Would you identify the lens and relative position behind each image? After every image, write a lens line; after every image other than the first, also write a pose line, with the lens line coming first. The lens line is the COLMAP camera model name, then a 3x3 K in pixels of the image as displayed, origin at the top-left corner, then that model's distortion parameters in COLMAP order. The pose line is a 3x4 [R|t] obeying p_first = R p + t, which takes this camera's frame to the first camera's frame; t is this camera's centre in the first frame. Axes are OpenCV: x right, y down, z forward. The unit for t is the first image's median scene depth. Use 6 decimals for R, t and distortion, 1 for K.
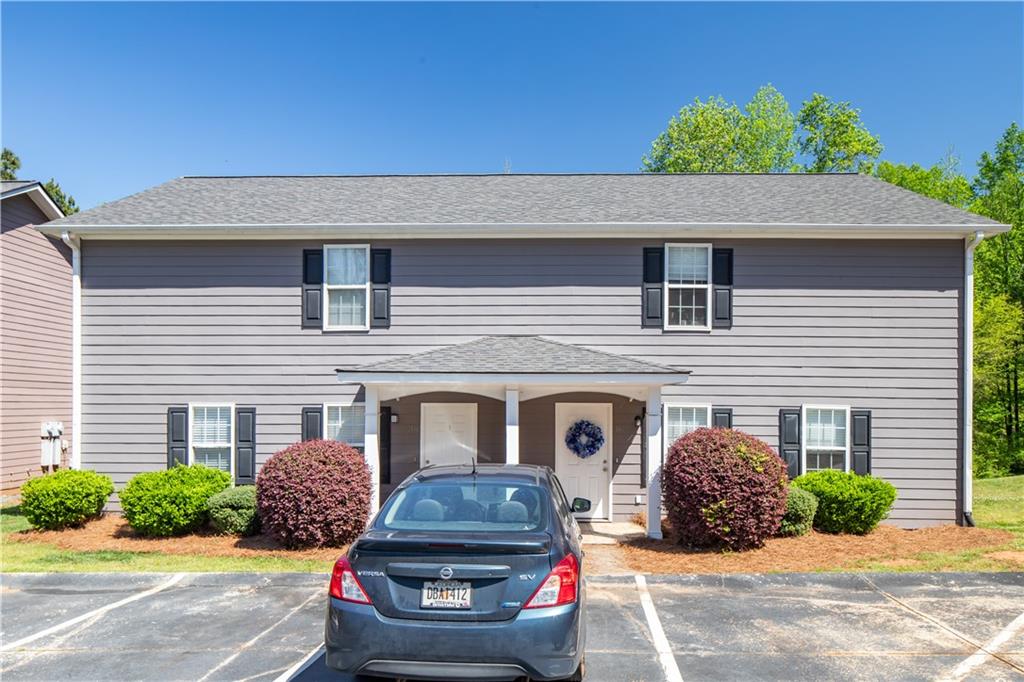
lens RADIAL K [[681.9, 0, 512.4], [0, 681.9, 426.5], [0, 0, 1]] dist [0.002104, -0.002400]
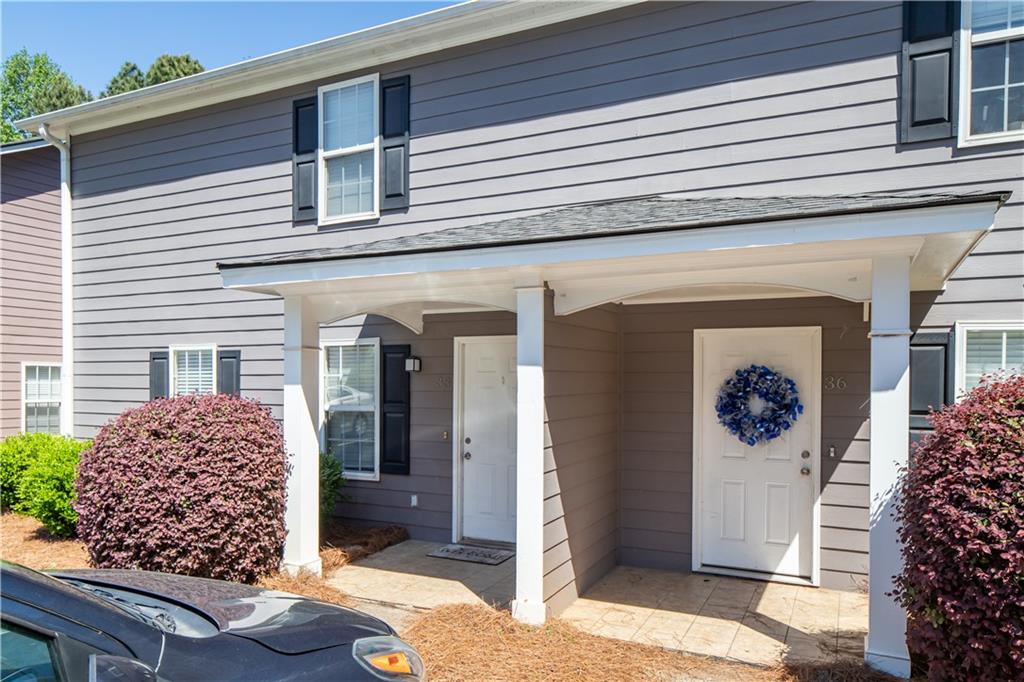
lens RADIAL K [[704.0, 0, 506.6], [0, 704.0, 398.1], [0, 0, 1]] dist [0.005945, 0.001908]
pose [[0.904836, 0.011265, -0.425612, 0.157773], [-0.013656, 0.999903, -0.002567, 0.017818], [0.425542, 0.008135, 0.904902, 0.487961]]
